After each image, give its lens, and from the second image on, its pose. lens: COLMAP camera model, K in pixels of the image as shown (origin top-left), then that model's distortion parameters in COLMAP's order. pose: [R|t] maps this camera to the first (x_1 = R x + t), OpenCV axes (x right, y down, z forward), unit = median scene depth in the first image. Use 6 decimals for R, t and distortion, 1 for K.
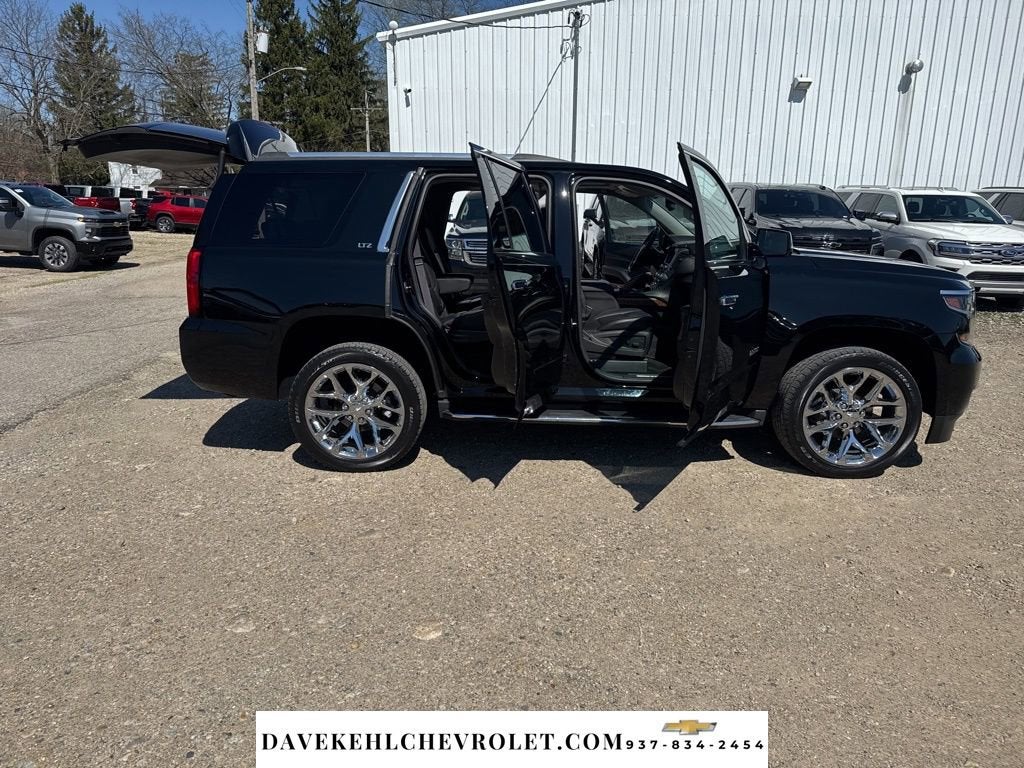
lens RADIAL K [[712.5, 0, 507.4], [0, 712.5, 382.8], [0, 0, 1]] dist [0.016143, -0.026149]
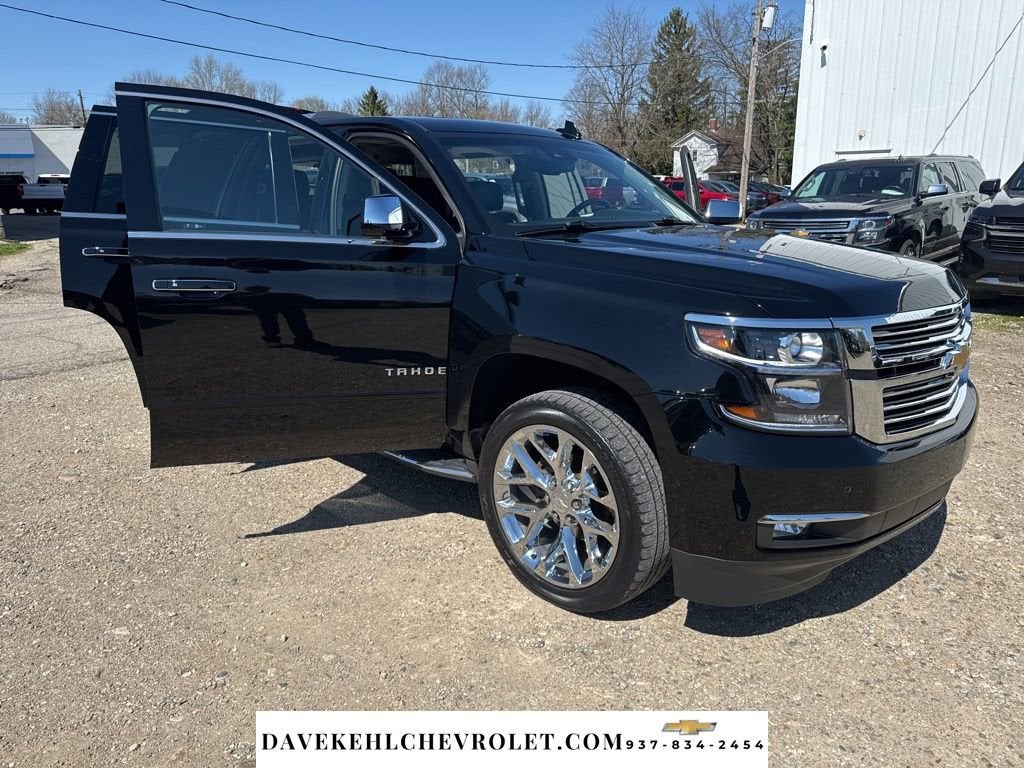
lens RADIAL K [[712.5, 0, 518.9], [0, 712.5, 375.5], [0, 0, 1]] dist [0.016143, -0.026149]
pose [[0.727762, 0.156170, -0.667812, 0.815459], [-0.148226, 0.986531, 0.069172, -0.096876], [0.669621, 0.048646, 0.741108, 0.506121]]
